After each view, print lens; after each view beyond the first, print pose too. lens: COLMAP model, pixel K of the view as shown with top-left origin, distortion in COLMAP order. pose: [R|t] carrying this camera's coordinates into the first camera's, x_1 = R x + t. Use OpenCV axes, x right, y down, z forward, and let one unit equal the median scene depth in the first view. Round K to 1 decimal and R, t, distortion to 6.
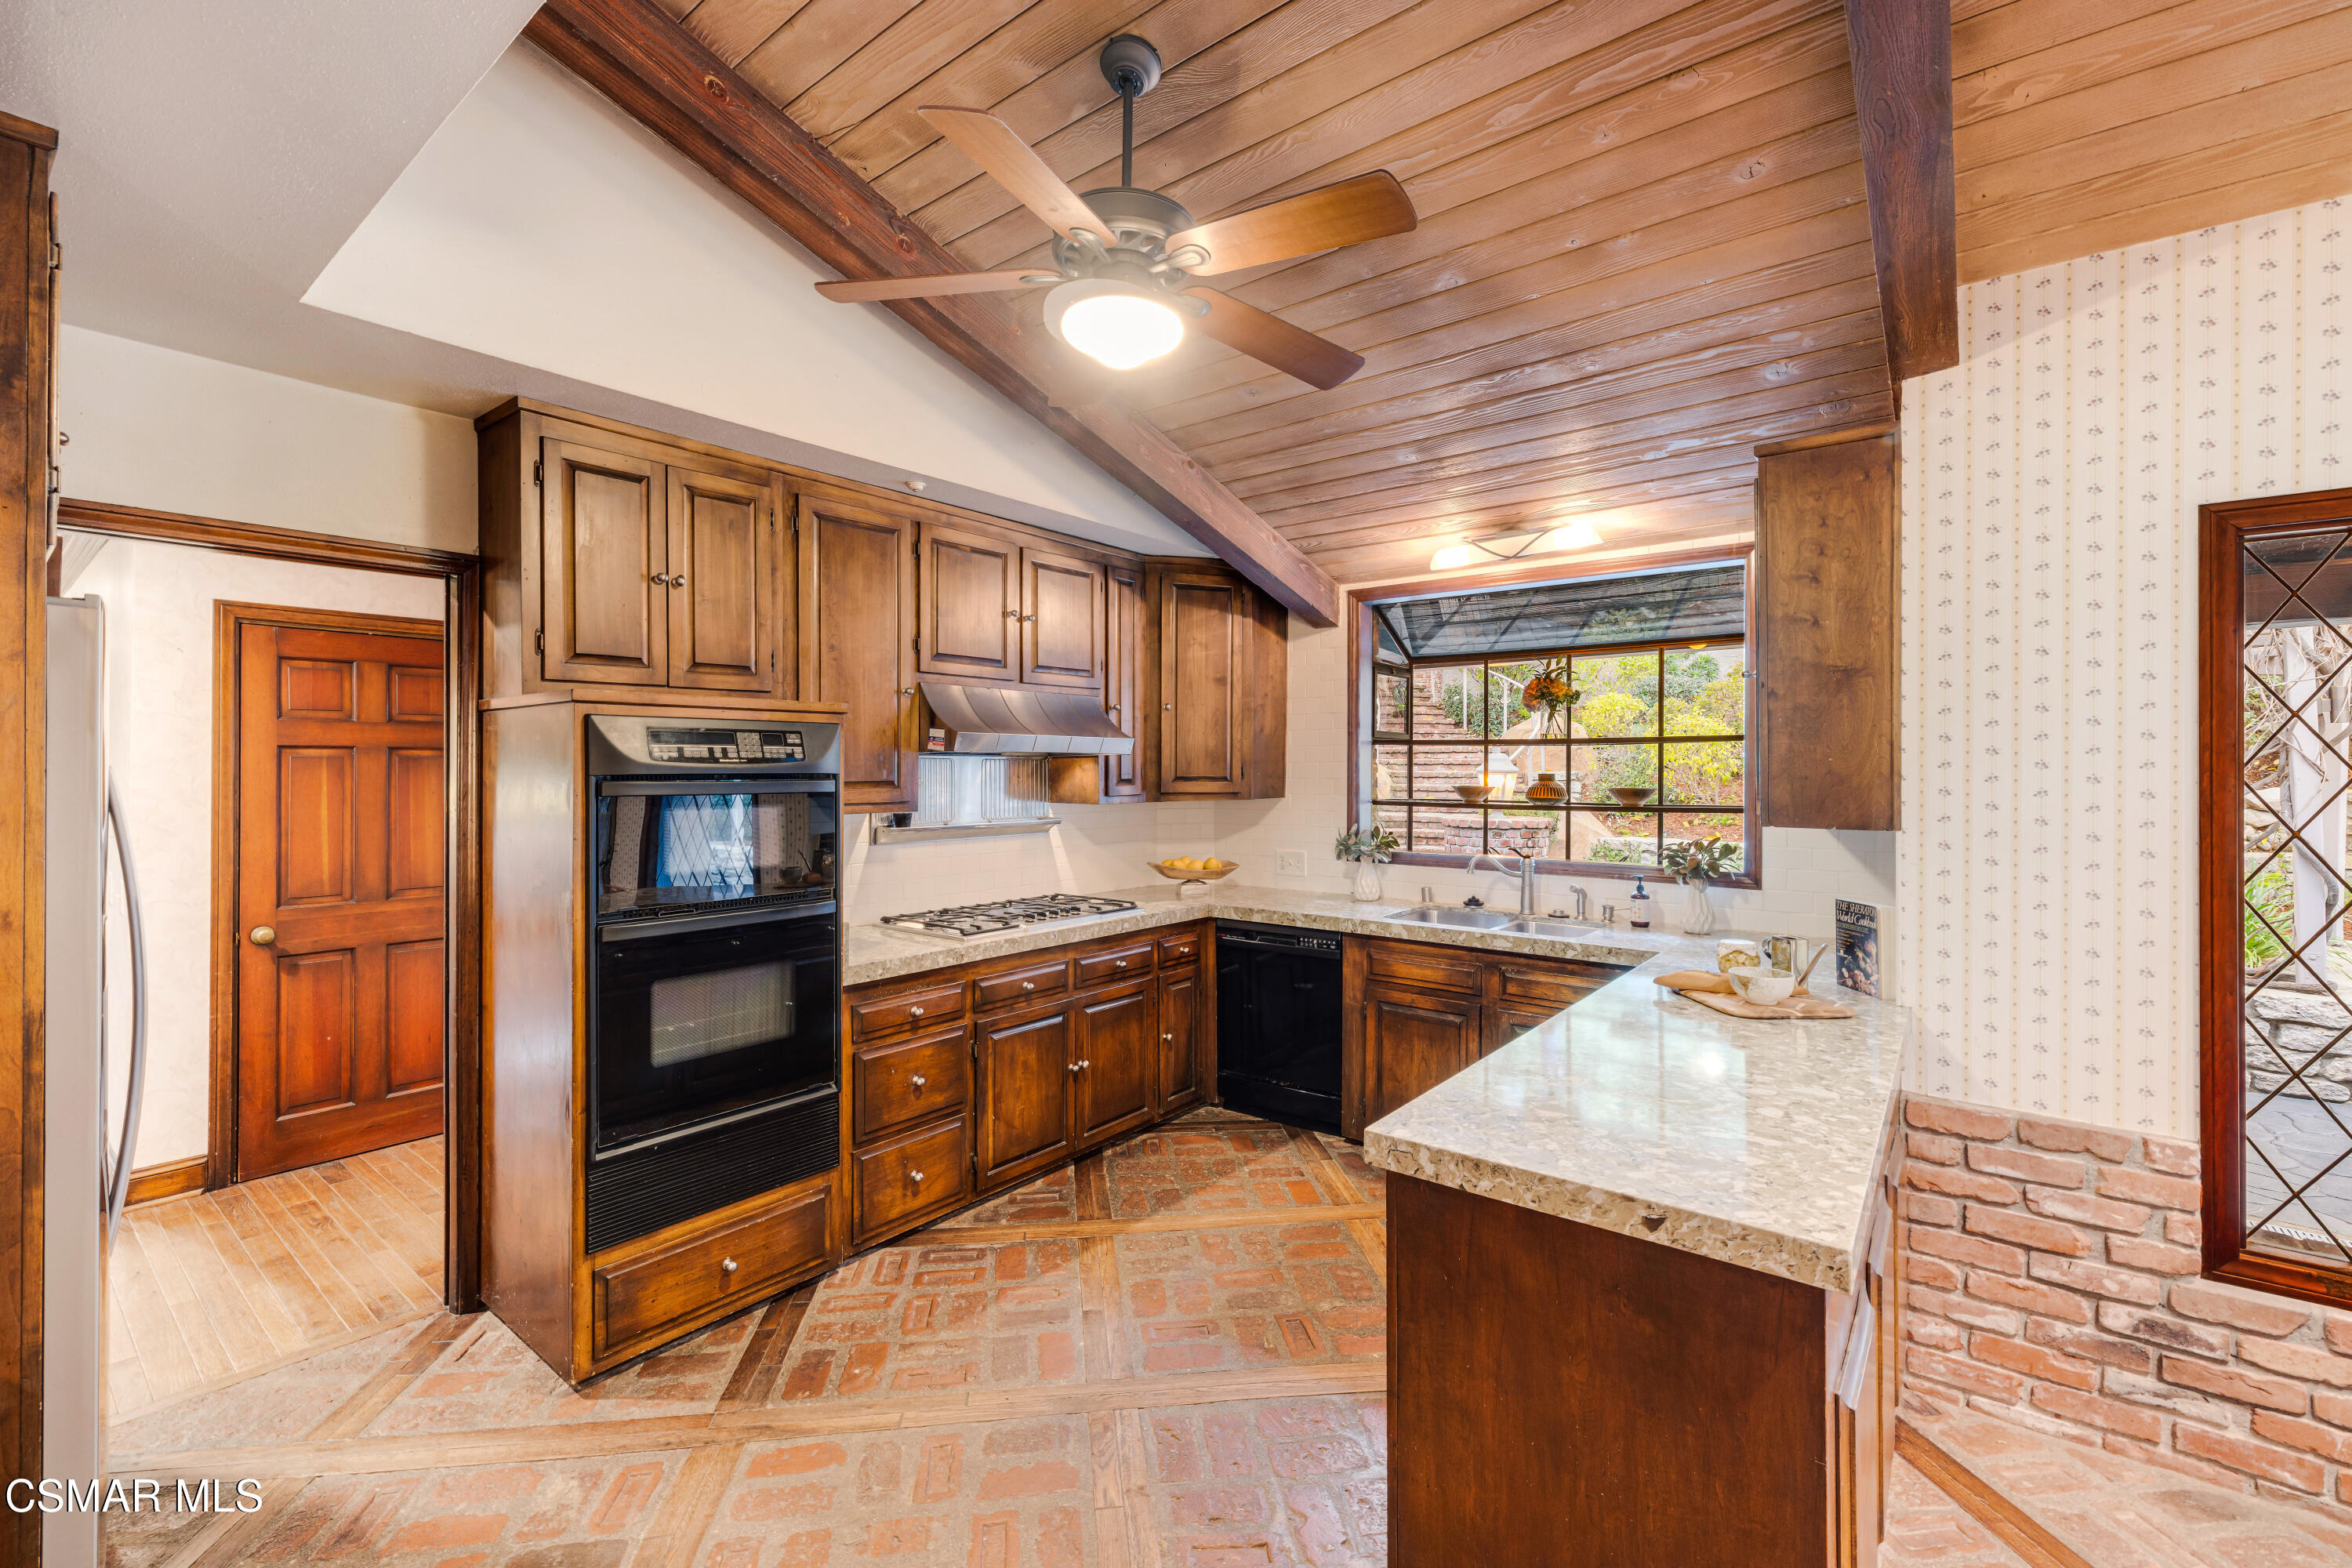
lens RADIAL K [[996.8, 0, 1173.7], [0, 996.8, 768.2], [0, 0, 1]] dist [0.000547, 0.000140]
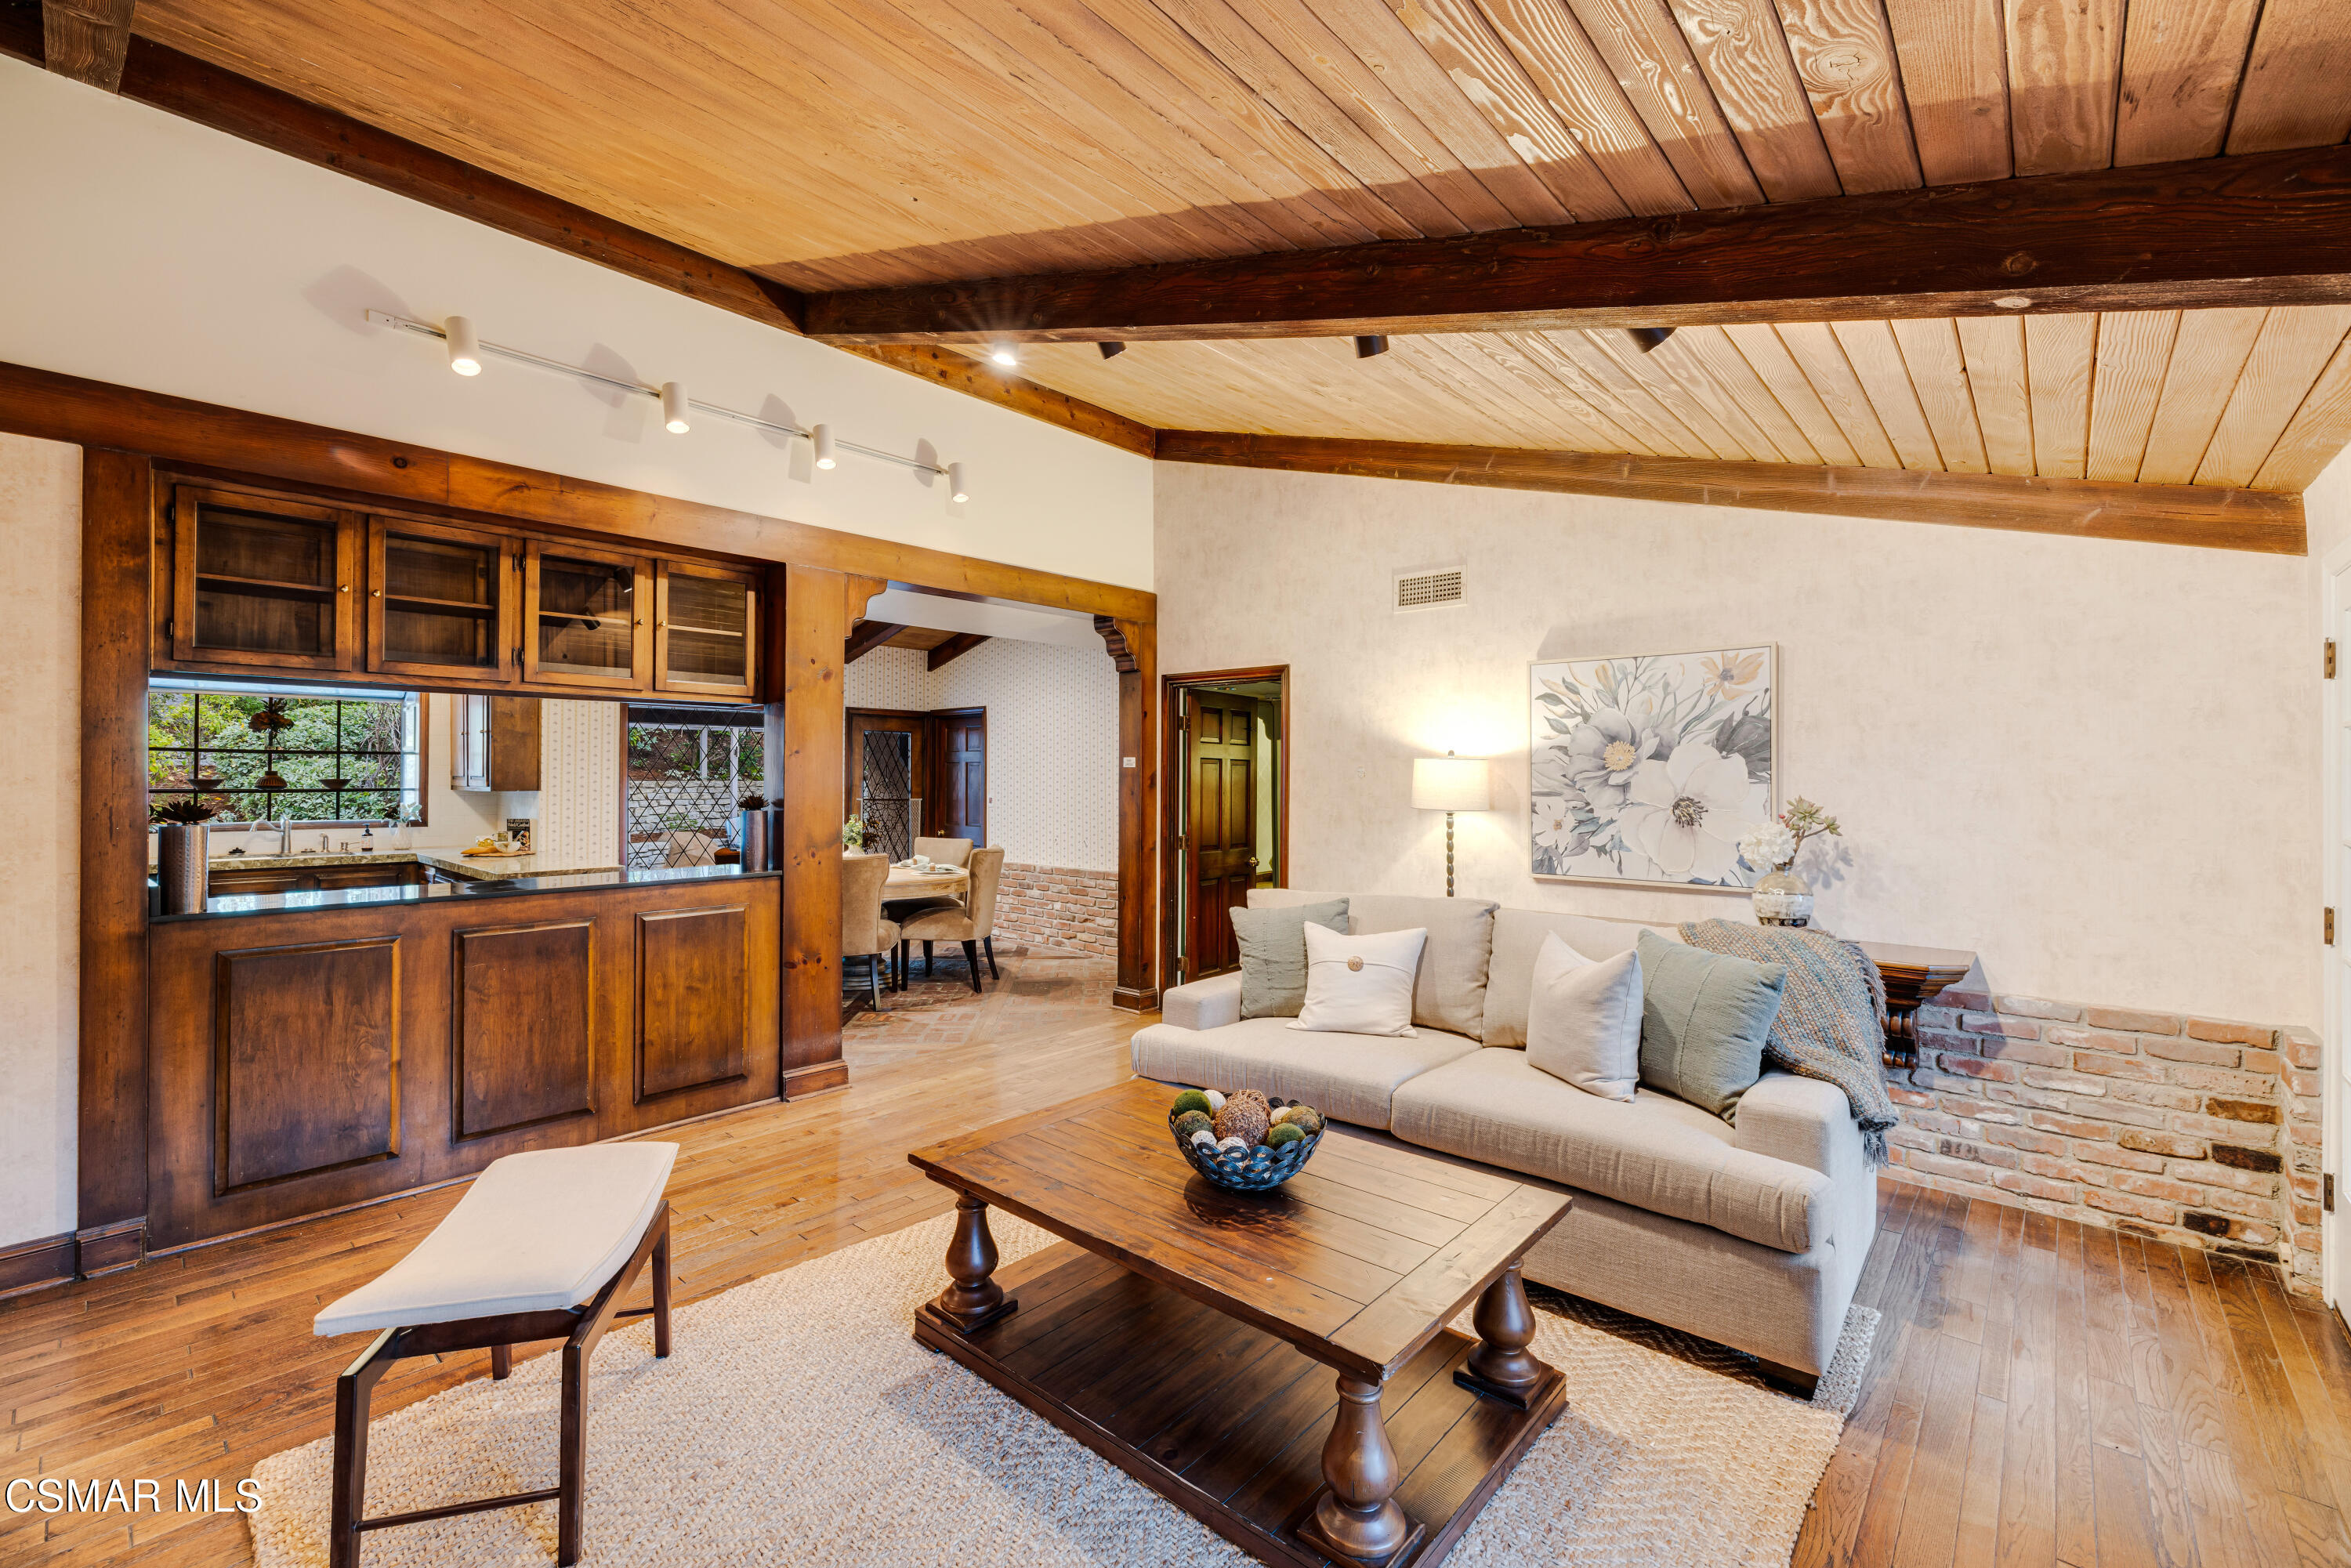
lens RADIAL K [[987.0, 0, 1163.1], [0, 987.0, 765.6], [0, 0, 1]] dist [0.000188, 0.000246]
pose [[0.064406, 0.010646, 0.997867, -1.439389], [-0.004703, 0.999935, -0.010365, 0.008371], [-0.997913, -0.004025, 0.064452, -0.706467]]
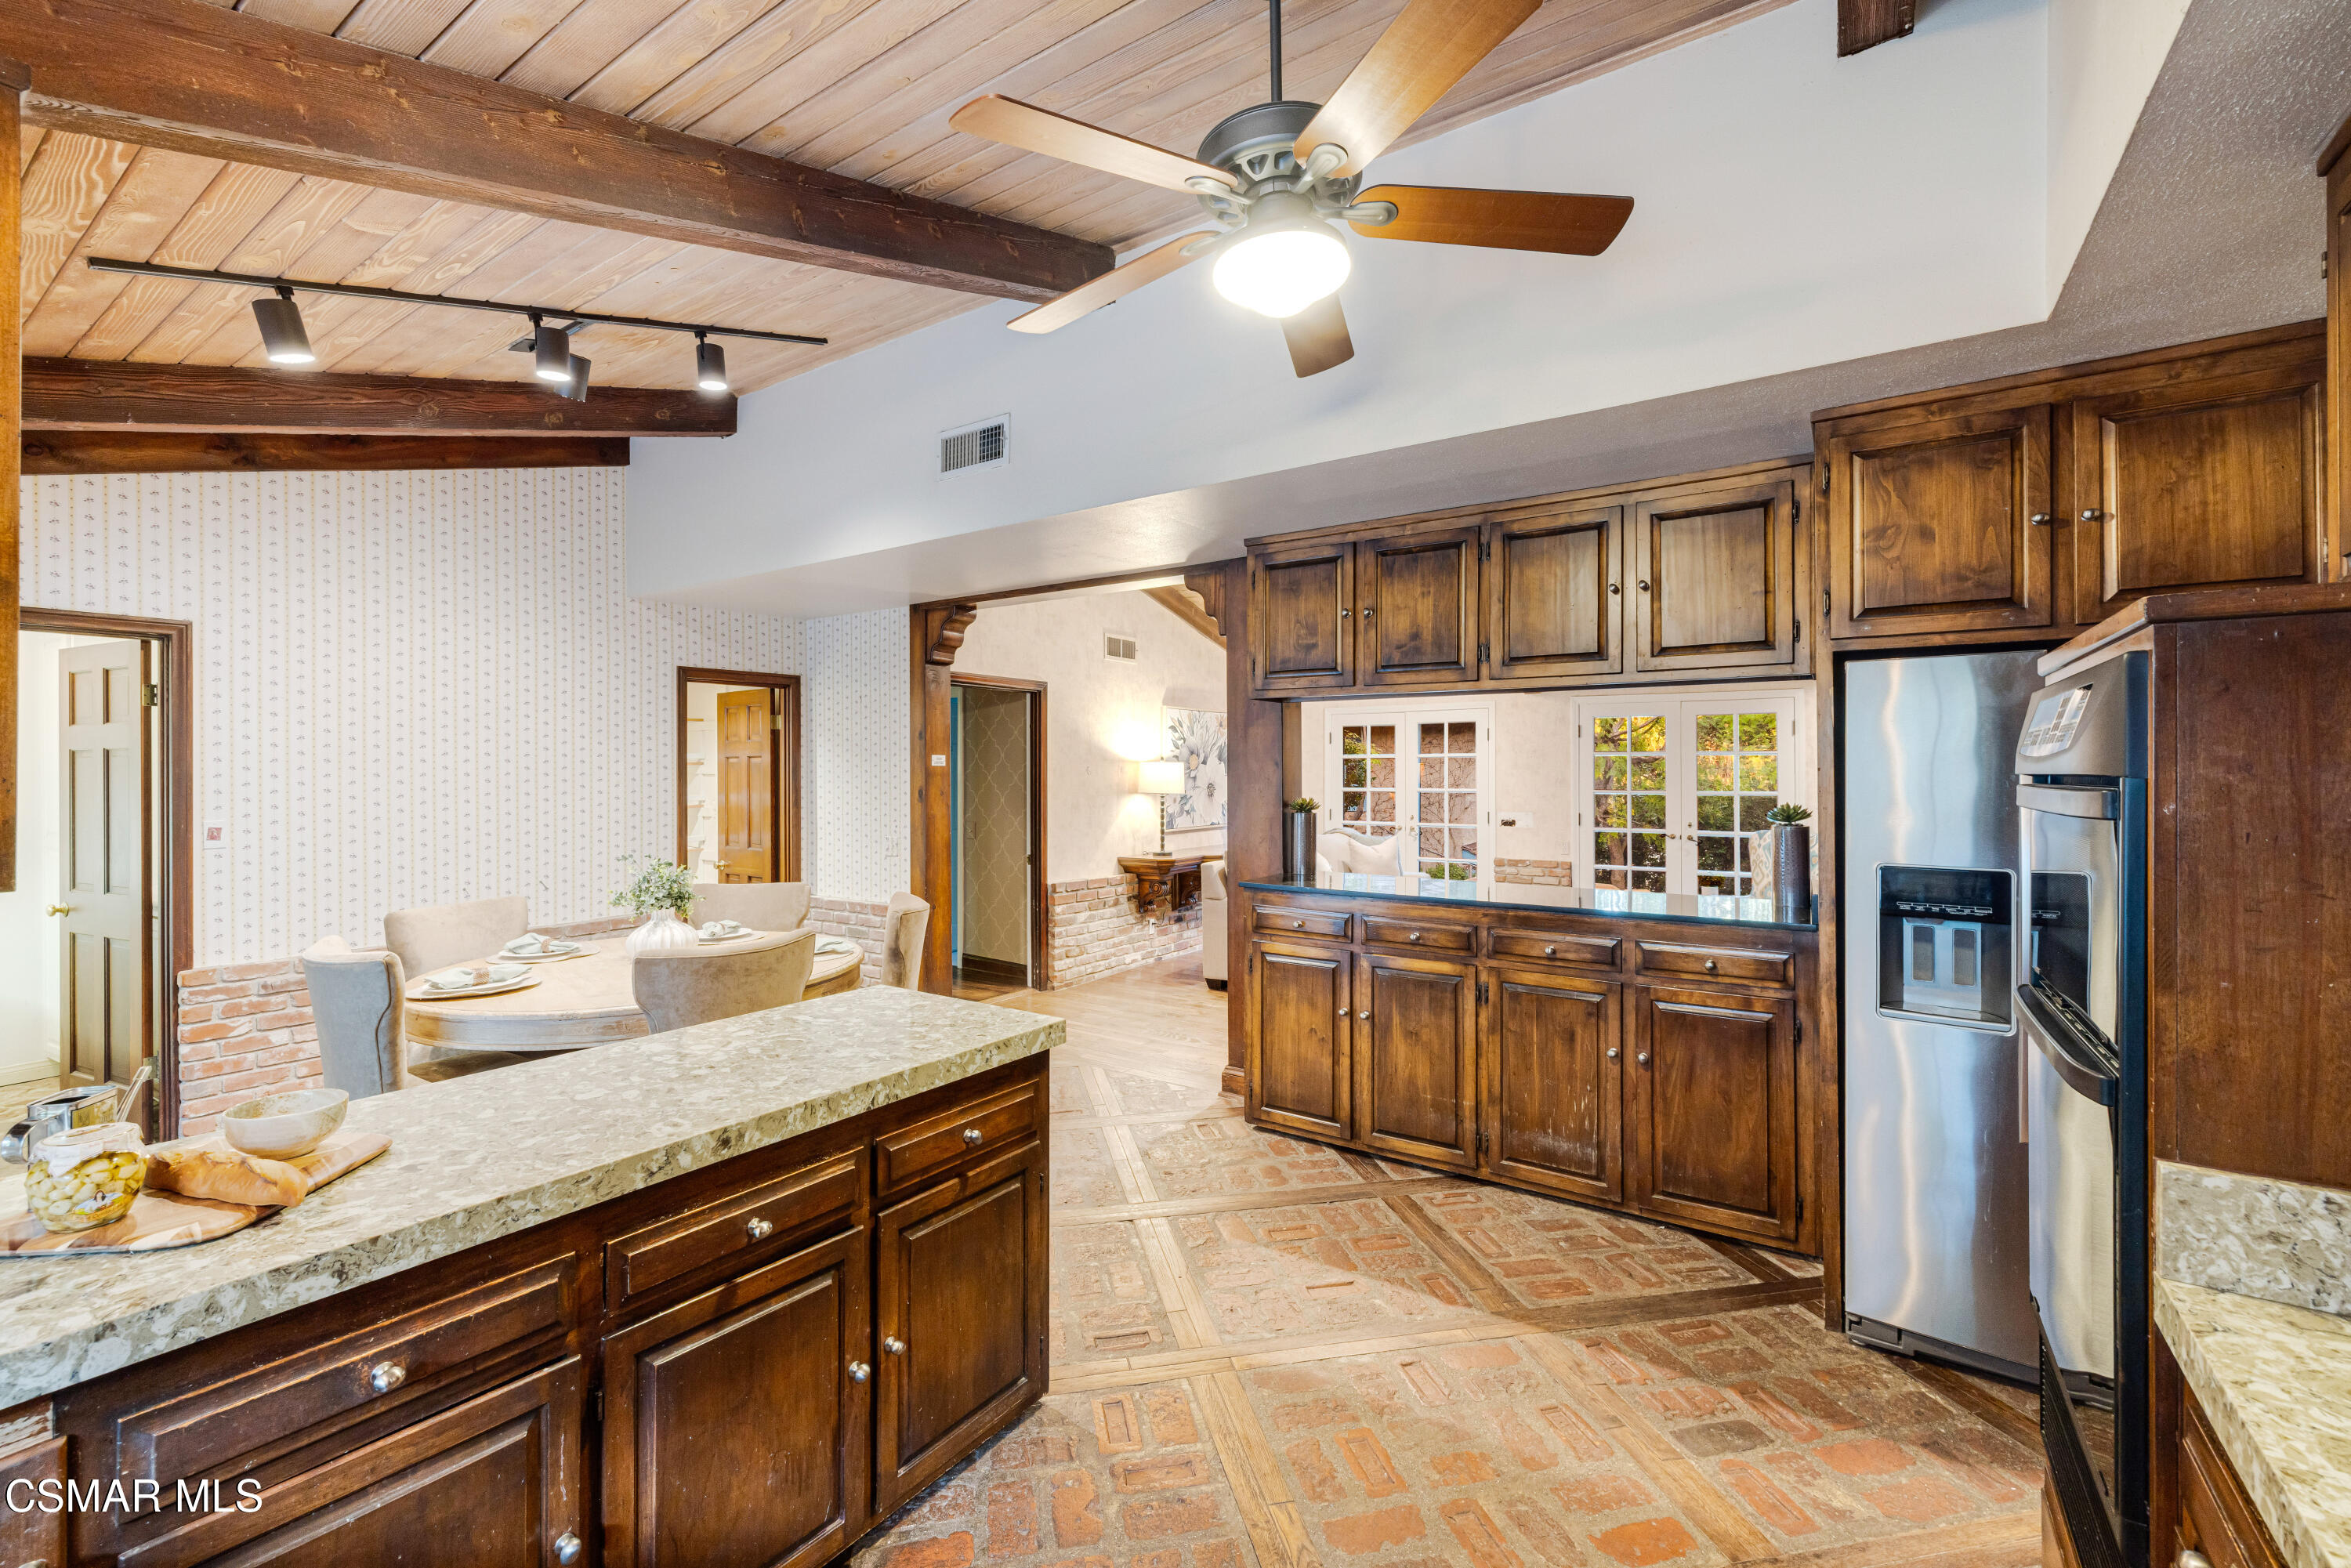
lens RADIAL K [[989.2, 0, 1165.8], [0, 989.2, 759.7], [0, 0, 1]] dist [0.001761, 0.000067]
pose [[-0.997712, 0.000783, -0.067597, 0.068195], [0.001578, 0.999930, -0.011697, 0.002672], [0.067583, -0.011776, -0.997644, 1.157399]]
